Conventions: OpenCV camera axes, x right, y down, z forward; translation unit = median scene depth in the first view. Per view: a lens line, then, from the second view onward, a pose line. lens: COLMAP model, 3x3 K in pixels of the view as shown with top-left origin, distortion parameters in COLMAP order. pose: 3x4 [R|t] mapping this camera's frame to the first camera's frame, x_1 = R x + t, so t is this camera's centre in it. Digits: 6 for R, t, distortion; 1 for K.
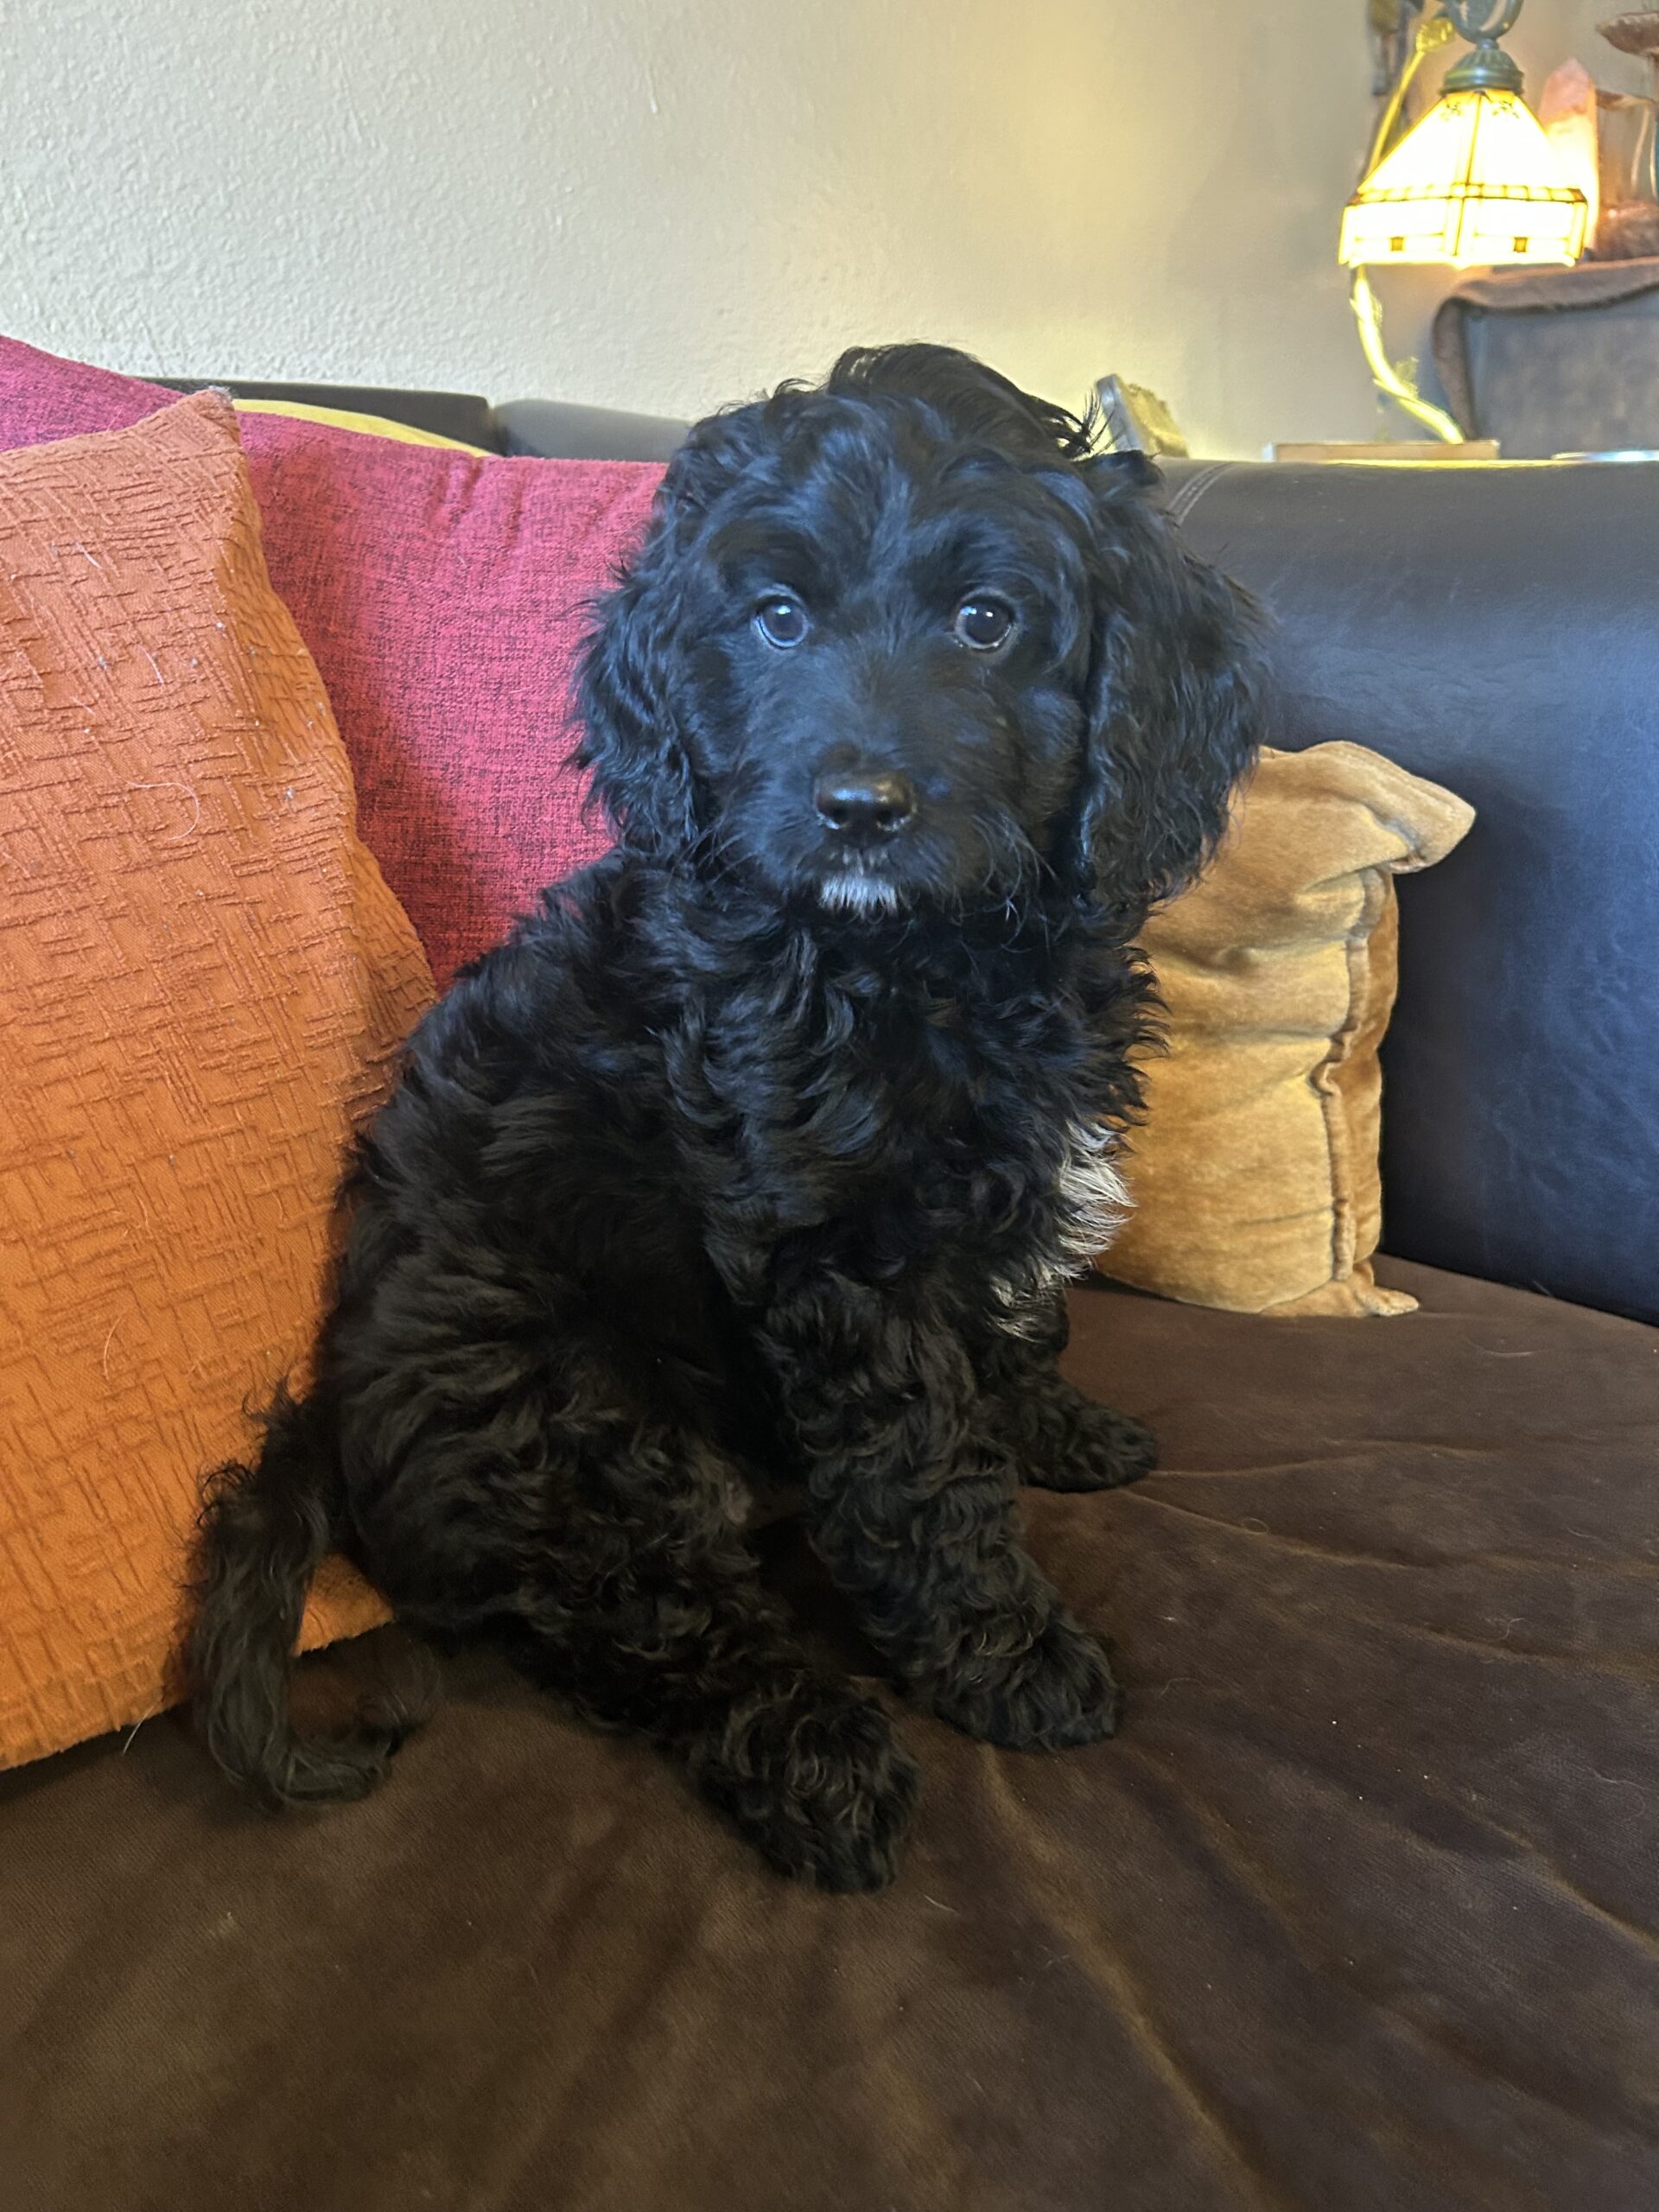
lens RADIAL K [[1756.7, 0, 829.5], [0, 1756.7, 1106.0], [0, 0, 1]] dist [0.025728, -0.059467]
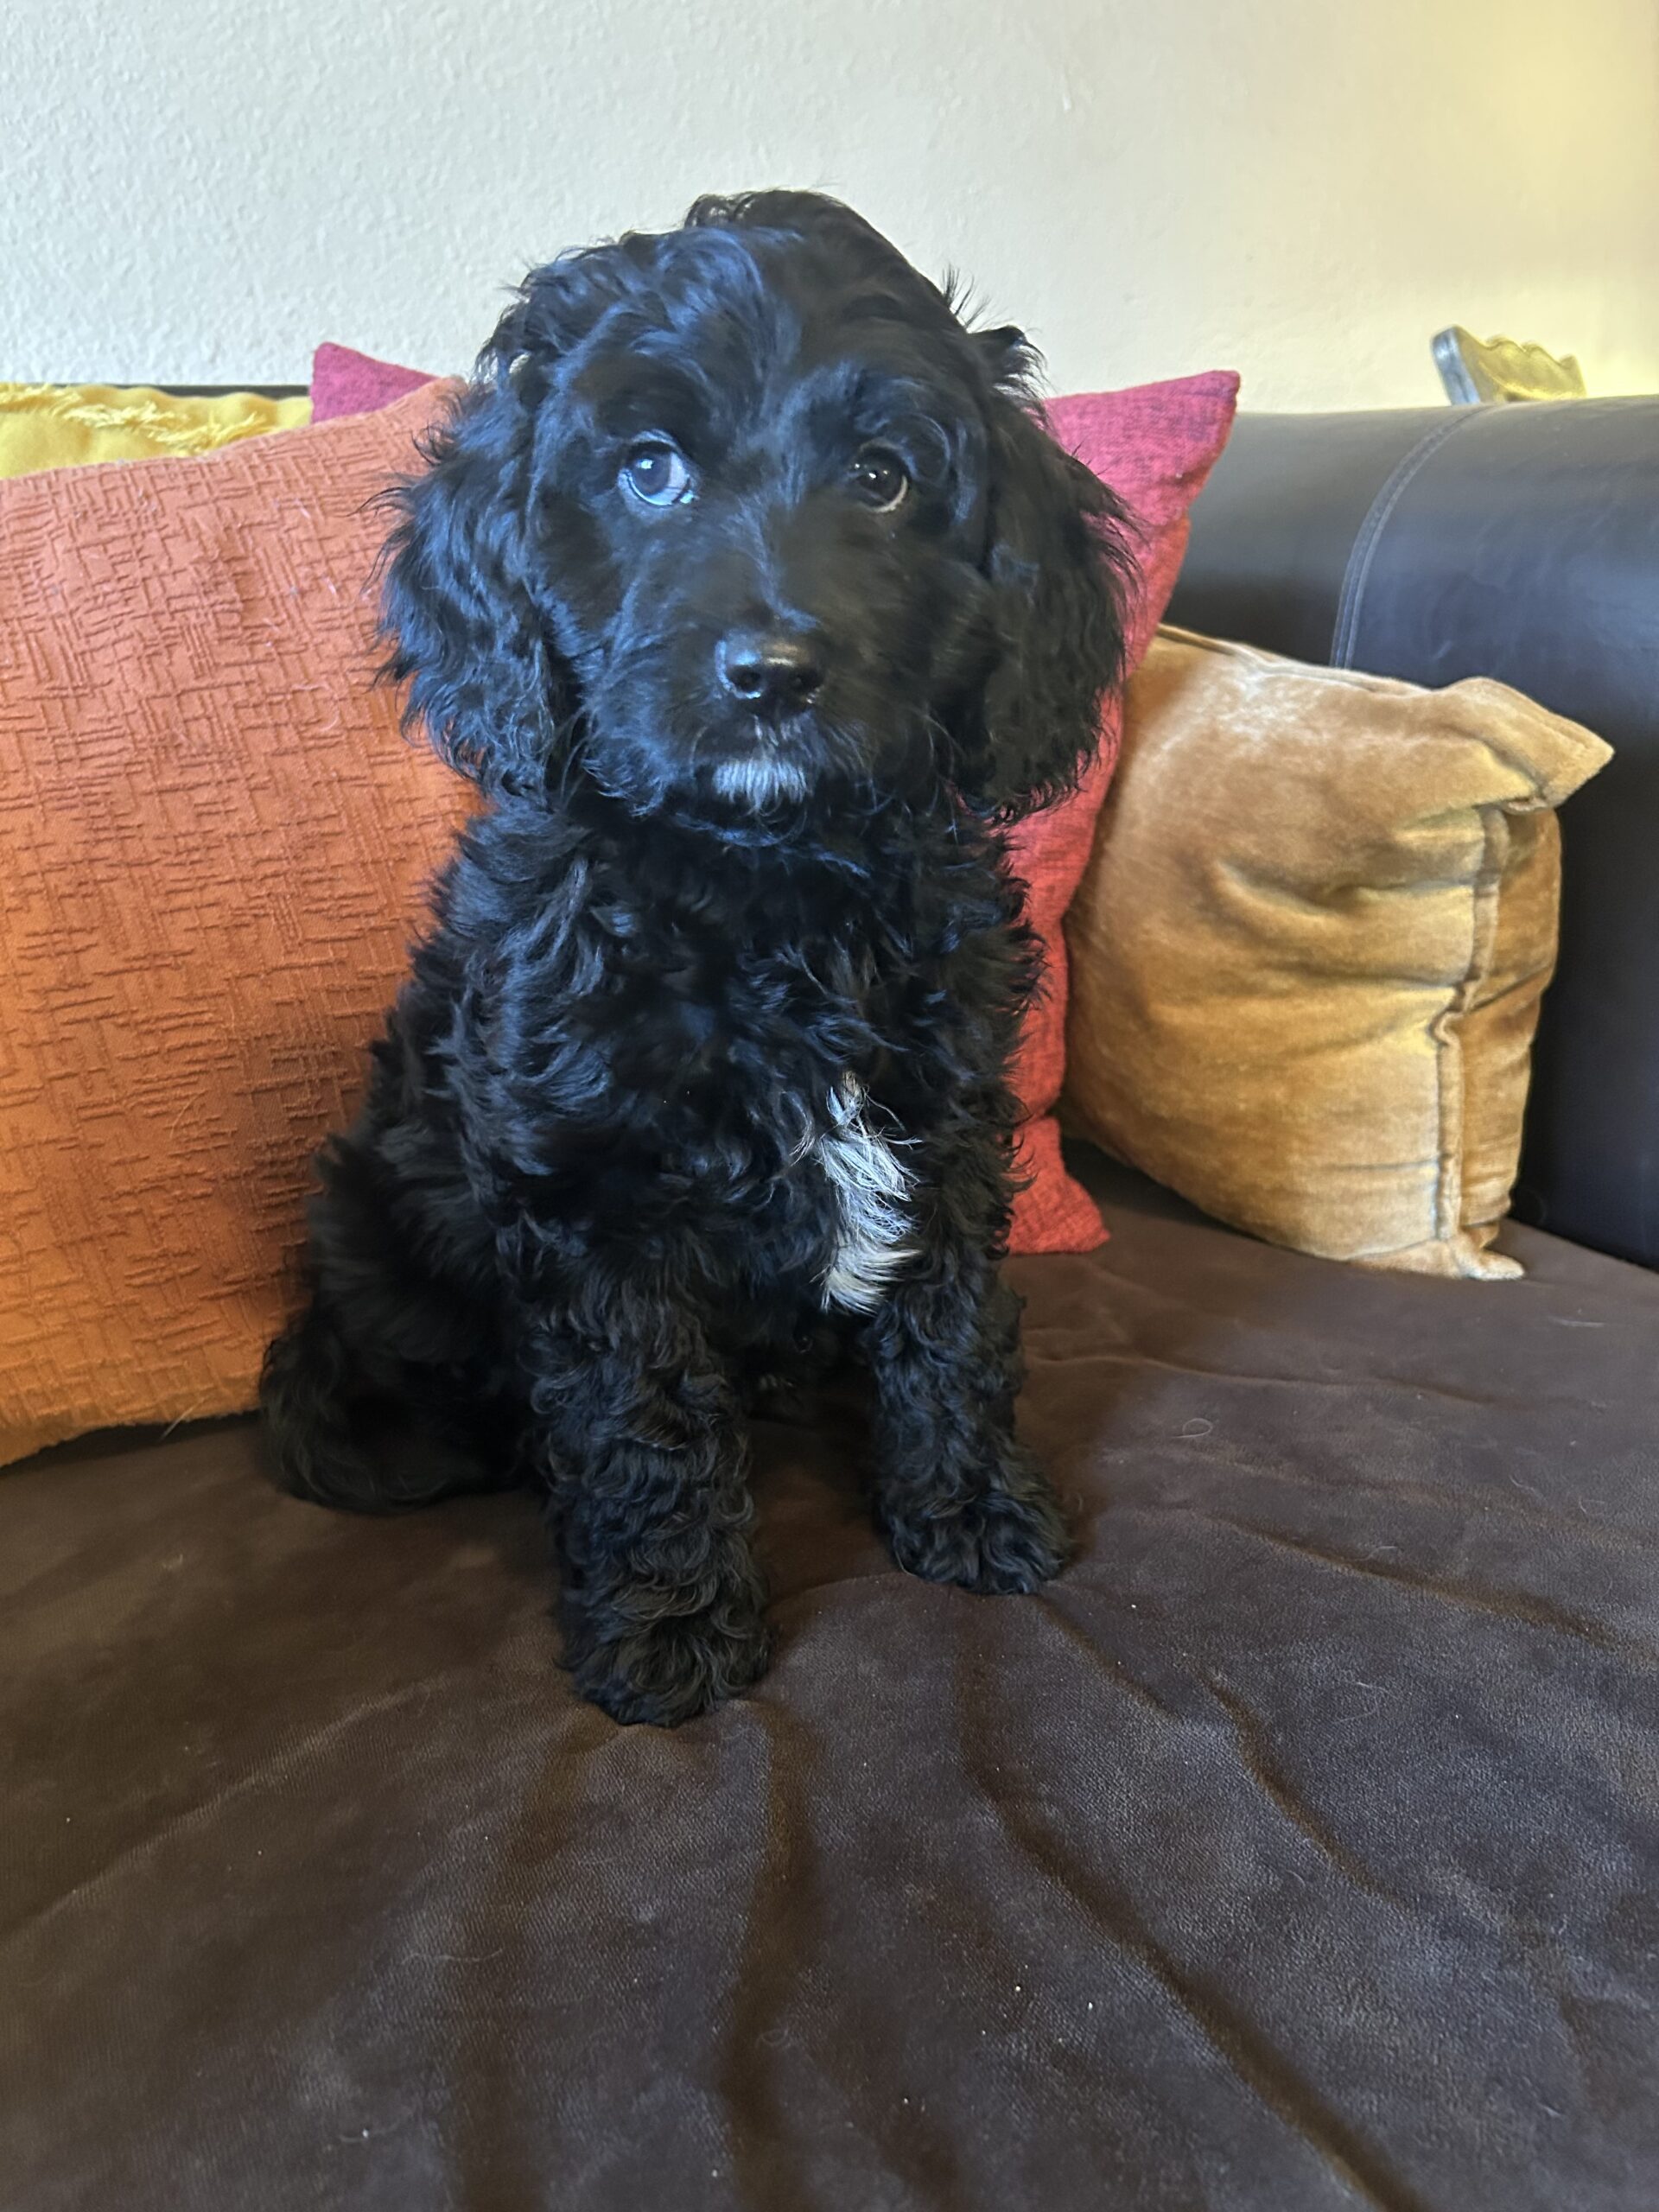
lens RADIAL K [[1759.6, 0, 825.1], [0, 1759.6, 1113.6], [0, 0, 1]] dist [0.022814, -0.057571]
pose [[0.934047, 0.087679, -0.346220, 0.314828], [-0.090700, 0.995850, 0.007502, 0.056460], [0.345441, 0.024395, 0.938123, -0.024687]]
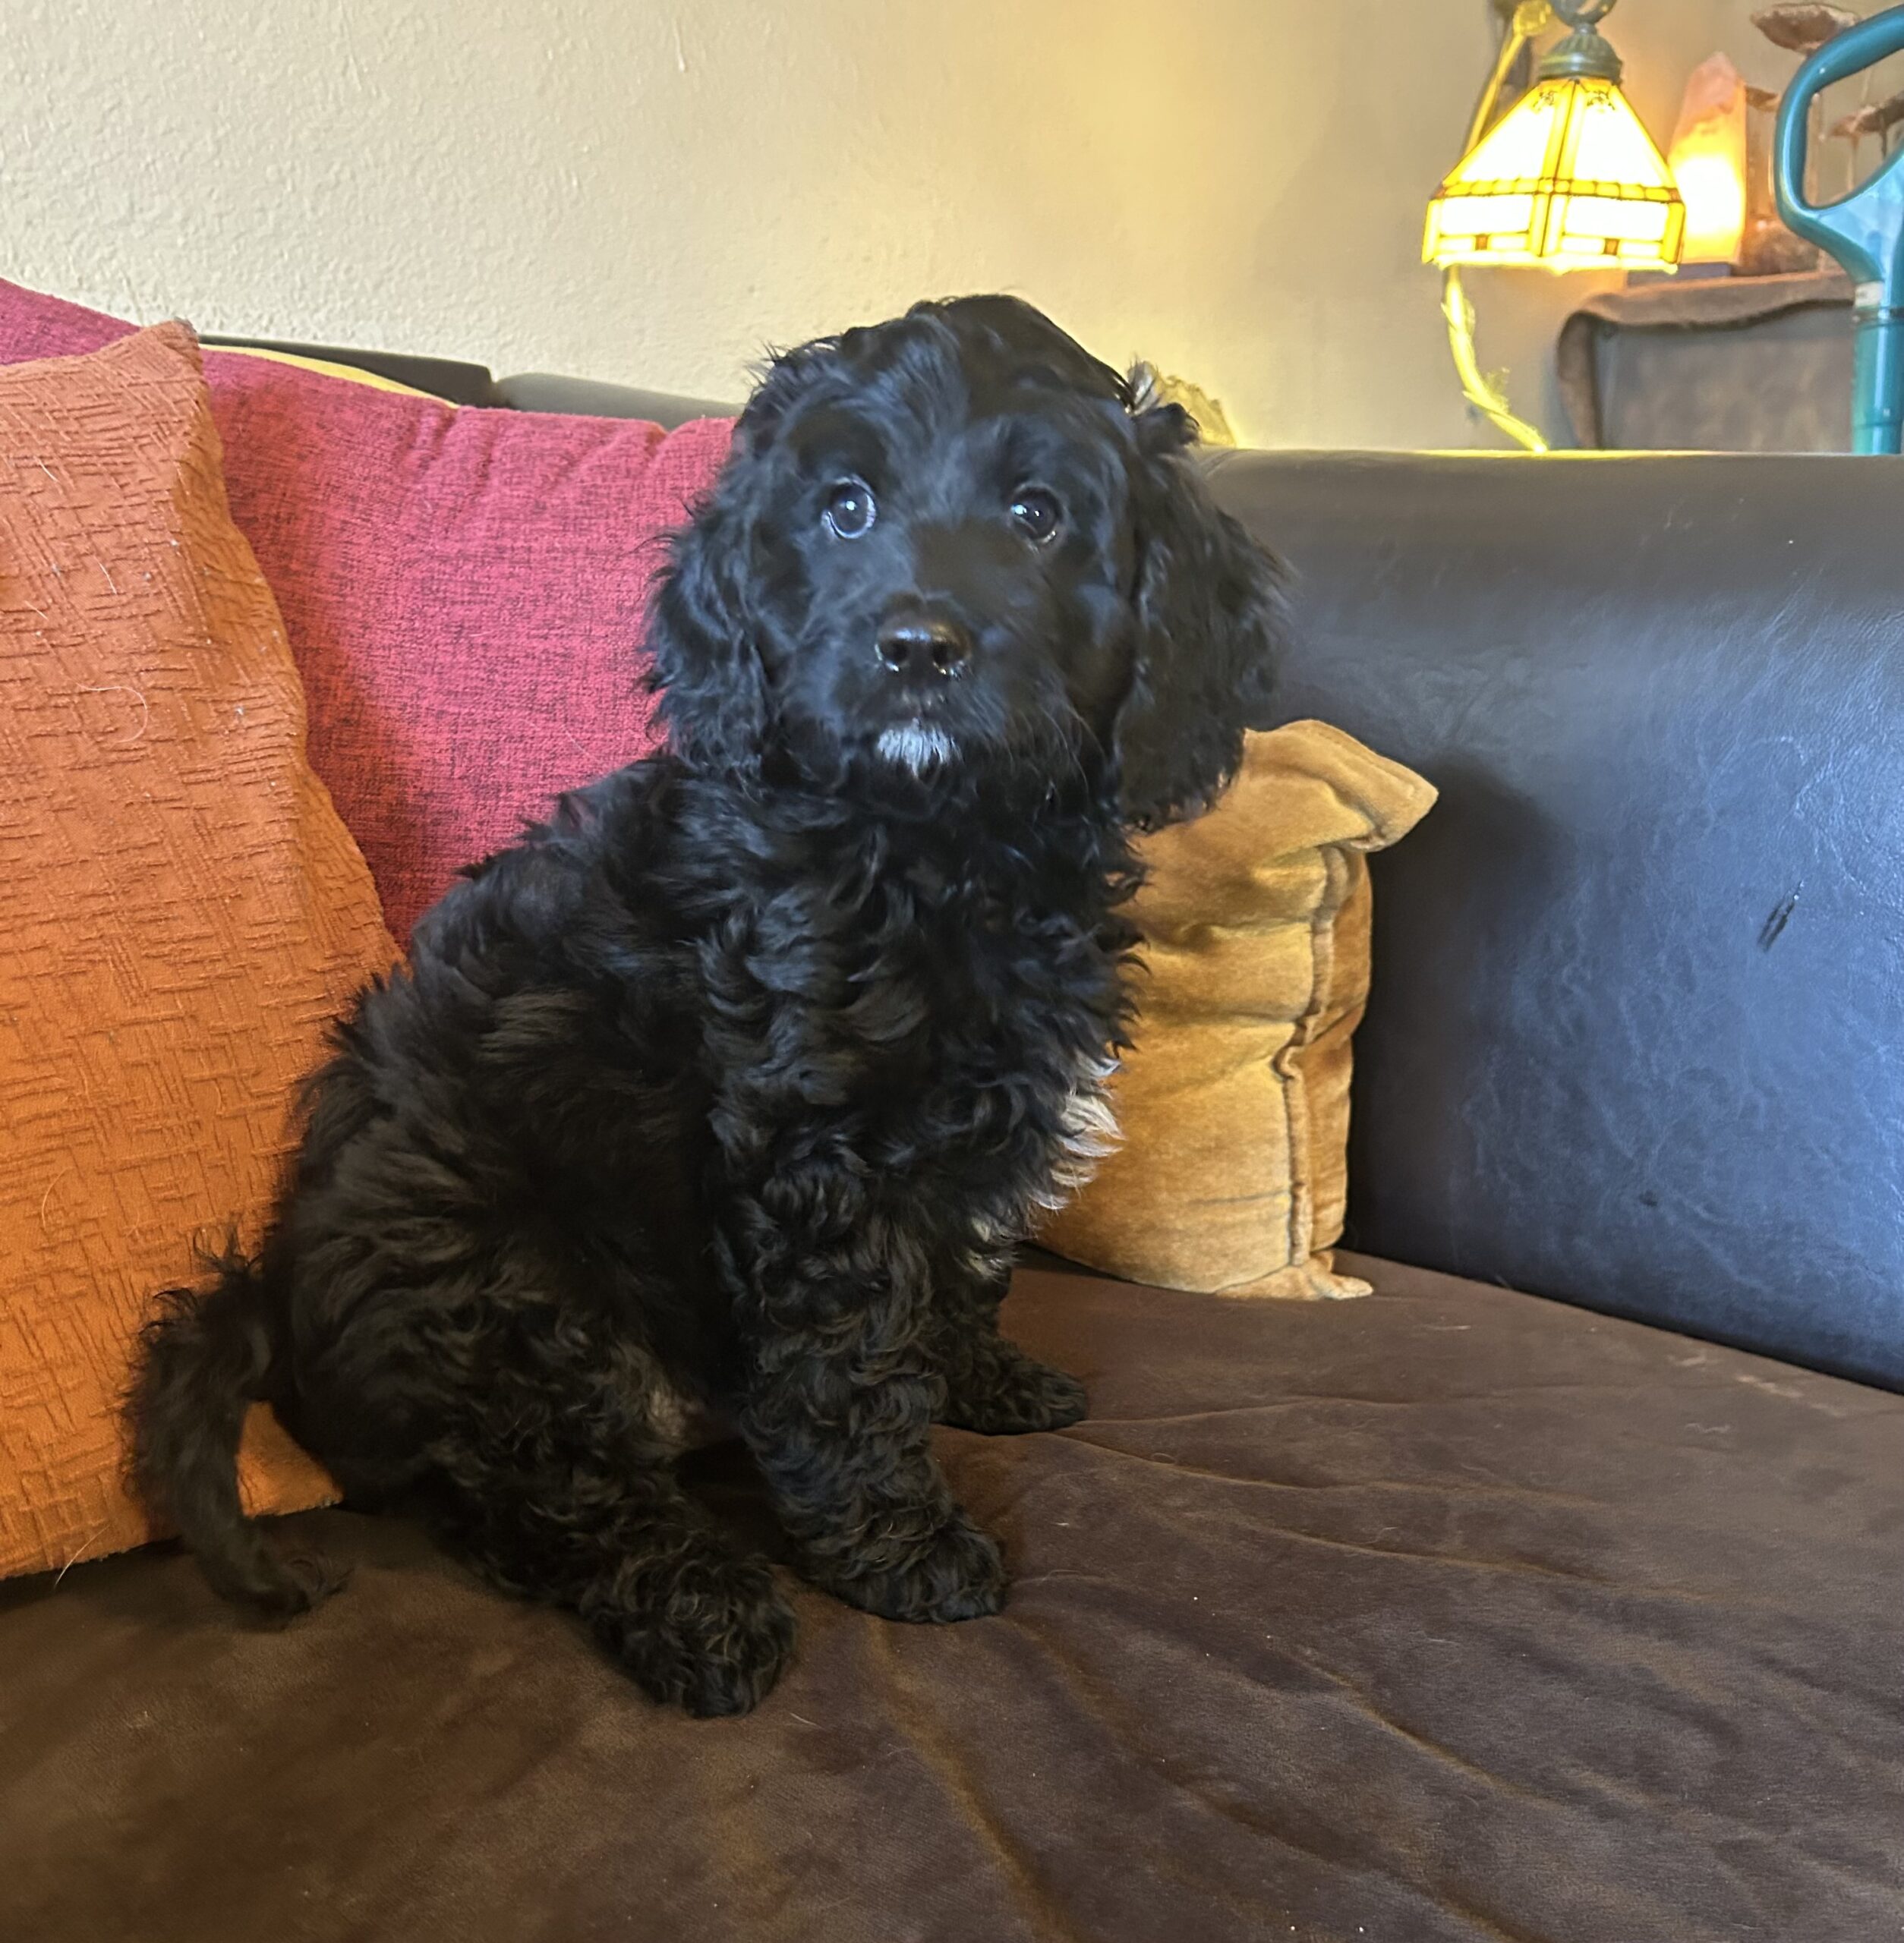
lens RADIAL K [[2020.1, 0, 948.0], [0, 2020.1, 1282.3], [0, 0, 1]] dist [0.066933, -0.110673]
pose [[0.999552, 0.027811, 0.011056, 0.082479], [-0.027945, 0.999536, 0.012115, 0.104653], [-0.010714, -0.012418, 0.999865, -0.156692]]
